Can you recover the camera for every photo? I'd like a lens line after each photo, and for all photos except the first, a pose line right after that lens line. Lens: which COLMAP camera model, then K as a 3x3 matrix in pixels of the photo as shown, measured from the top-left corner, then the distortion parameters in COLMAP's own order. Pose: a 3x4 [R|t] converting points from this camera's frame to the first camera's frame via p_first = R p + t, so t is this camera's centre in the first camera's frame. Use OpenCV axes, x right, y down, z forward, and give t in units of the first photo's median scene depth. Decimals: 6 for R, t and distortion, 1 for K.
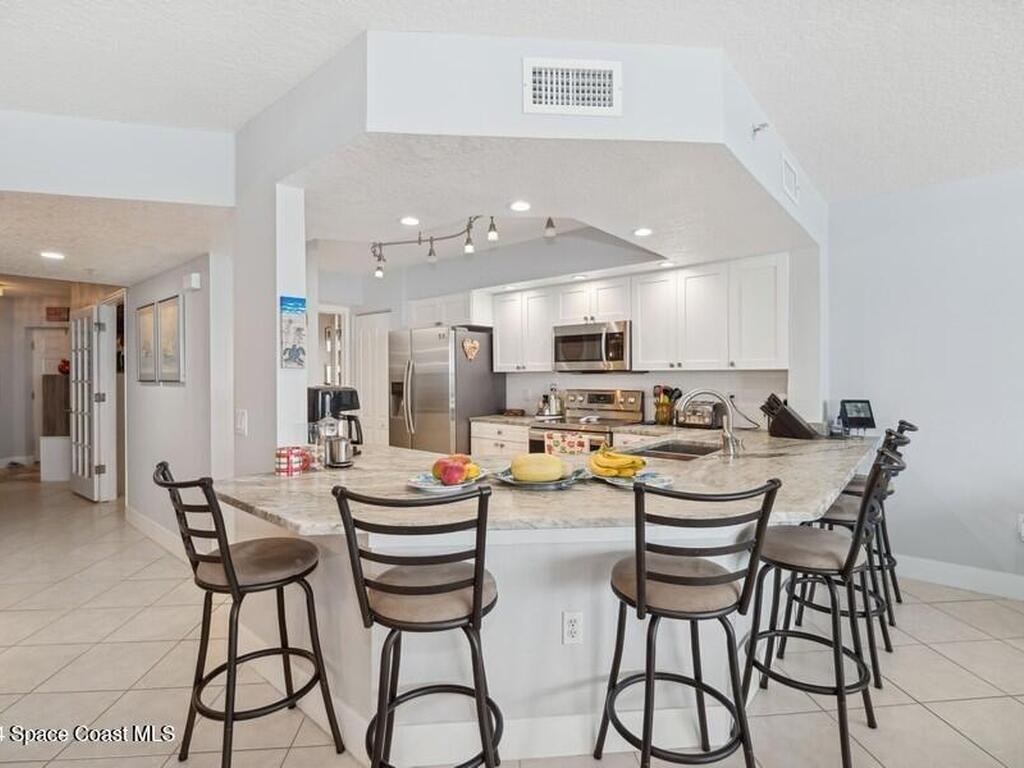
lens RADIAL K [[511.0, 0, 512.0], [0, 511.0, 384.0], [0, 0, 1]] dist [-0.016790, -0.000446]
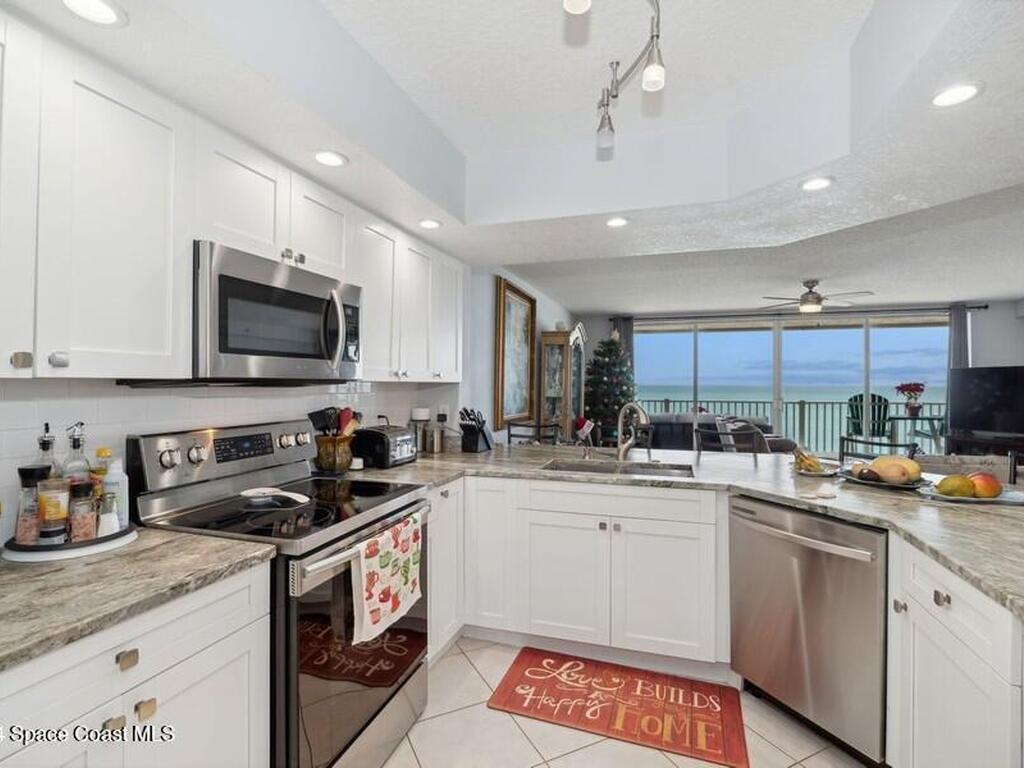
lens RADIAL K [[511.0, 0, 512.0], [0, 511.0, 384.0], [0, 0, 1]] dist [-0.016790, -0.000446]
pose [[-0.373653, -0.007370, 0.927539, -0.063343], [0.008649, 0.999897, 0.011429, -0.005296], [-0.927528, 0.012292, -0.373551, 0.204947]]
